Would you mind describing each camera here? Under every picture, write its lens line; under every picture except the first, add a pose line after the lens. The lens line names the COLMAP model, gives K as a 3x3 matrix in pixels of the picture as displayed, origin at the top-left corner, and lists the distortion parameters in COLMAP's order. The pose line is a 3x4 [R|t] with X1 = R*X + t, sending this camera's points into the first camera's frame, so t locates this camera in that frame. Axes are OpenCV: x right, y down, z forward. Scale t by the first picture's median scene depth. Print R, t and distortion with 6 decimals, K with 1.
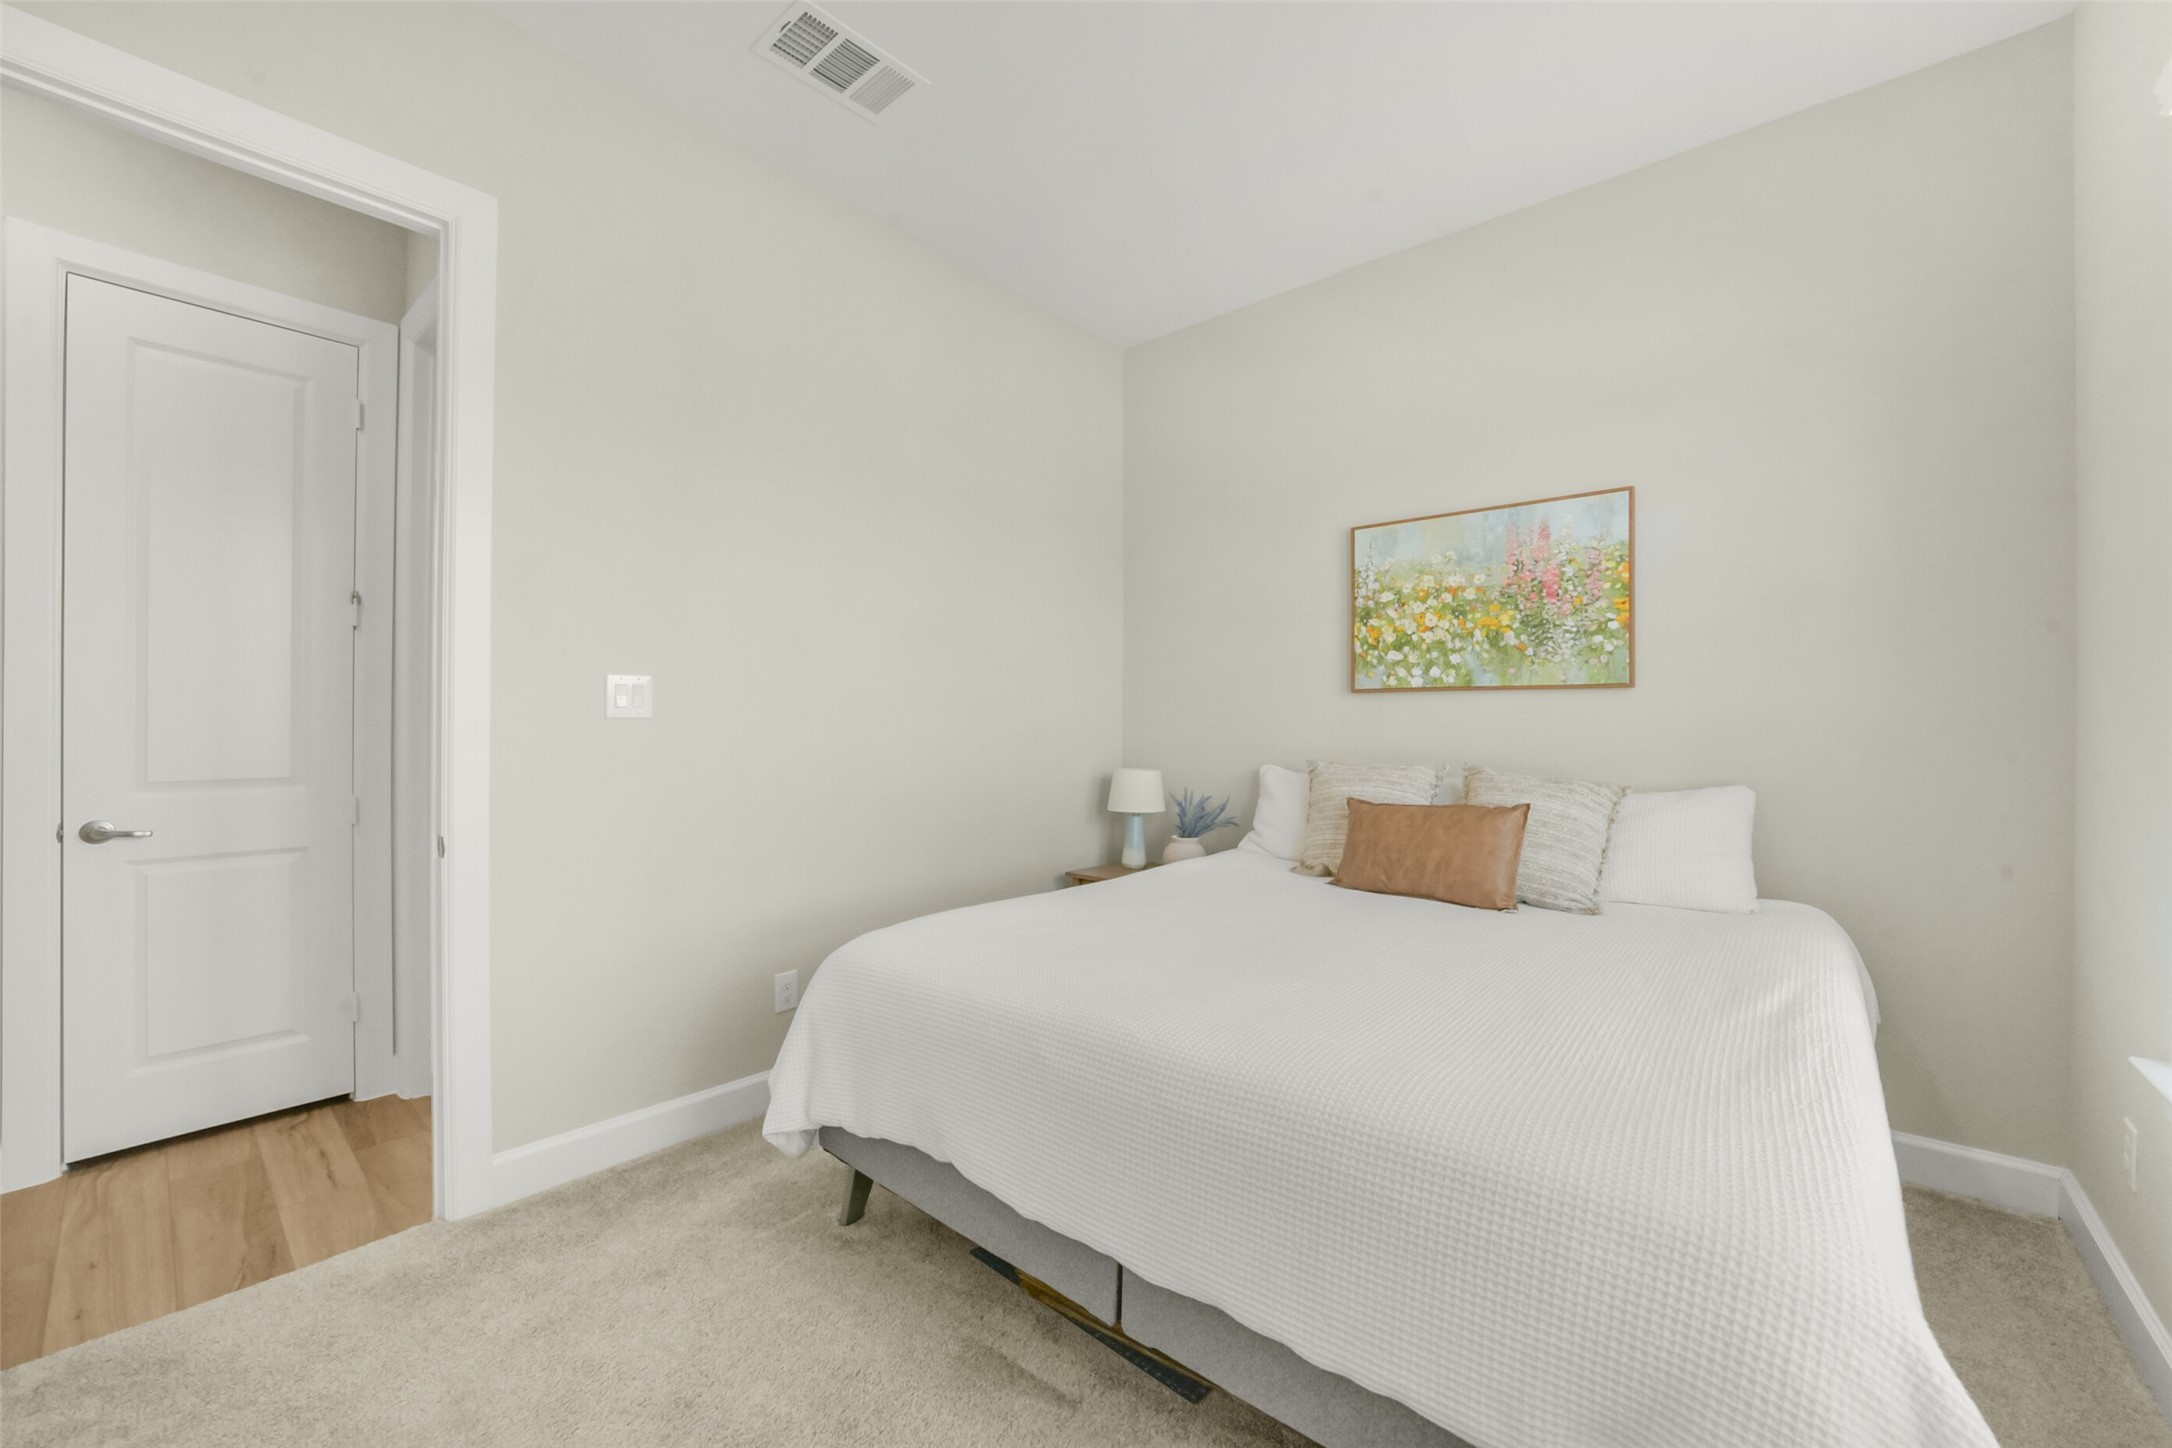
lens RADIAL K [[854.1, 0, 1102.4], [0, 854.1, 728.8], [0, 0, 1]] dist [-0.012047, 0.000187]
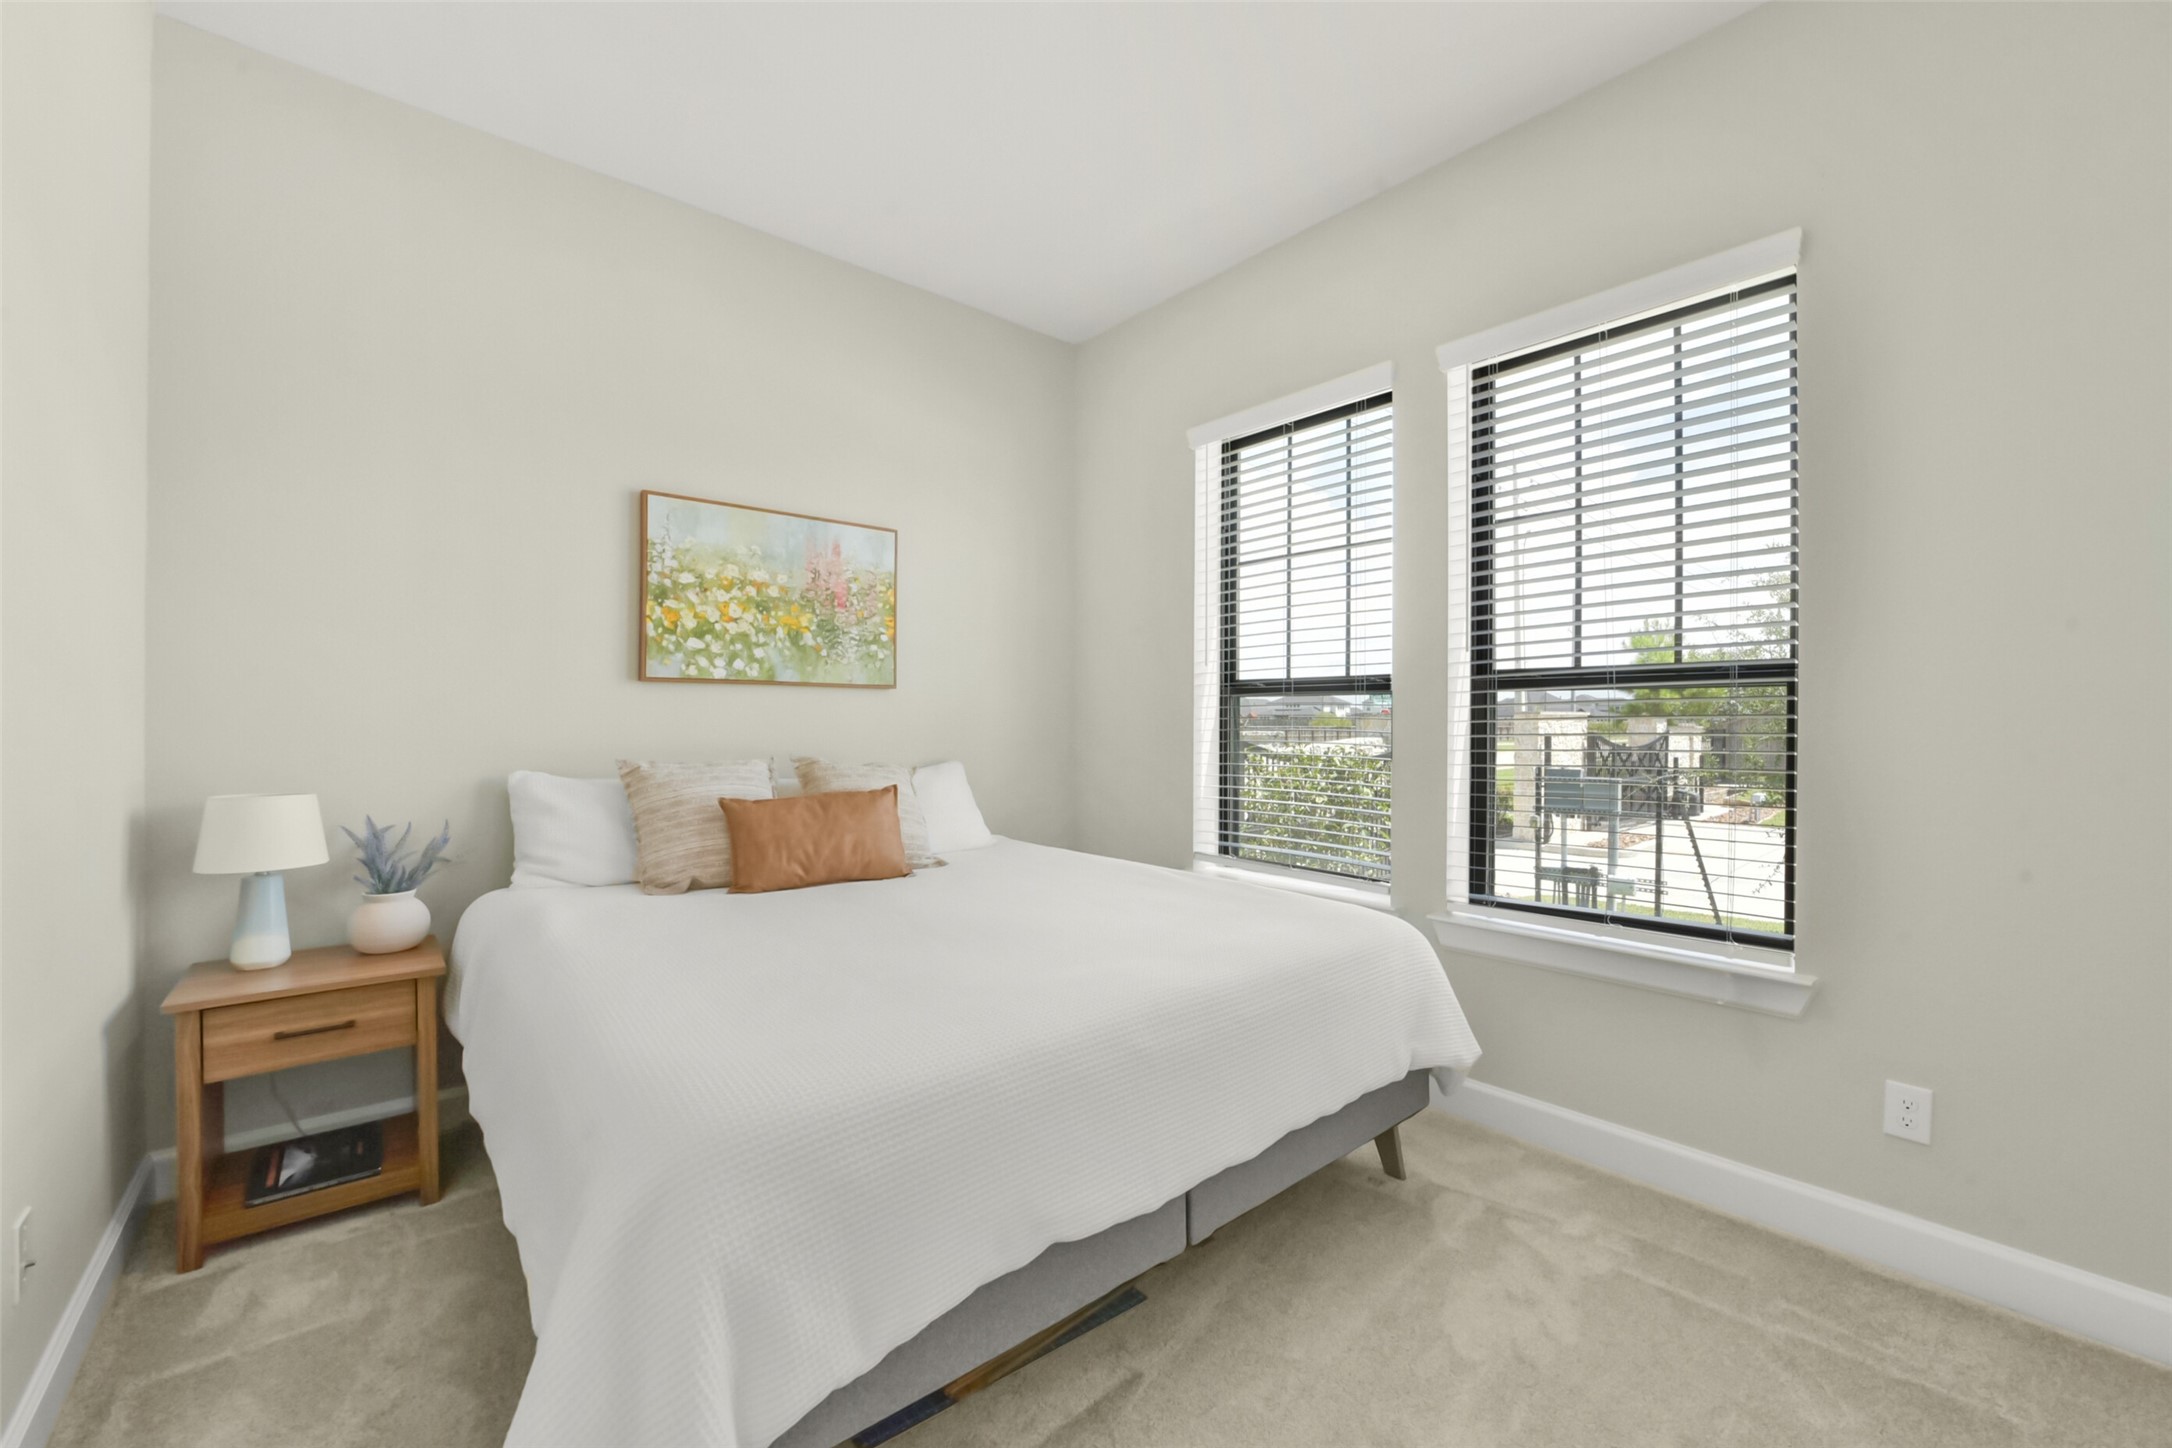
lens RADIAL K [[854.1, 0, 1102.4], [0, 854.1, 728.8], [0, 0, 1]] dist [-0.012047, 0.000187]
pose [[0.155355, -0.014138, 0.987757, -0.523561], [0.004417, 0.999898, 0.013617, -0.003806], [-0.987849, 0.002247, 0.155402, 0.436895]]
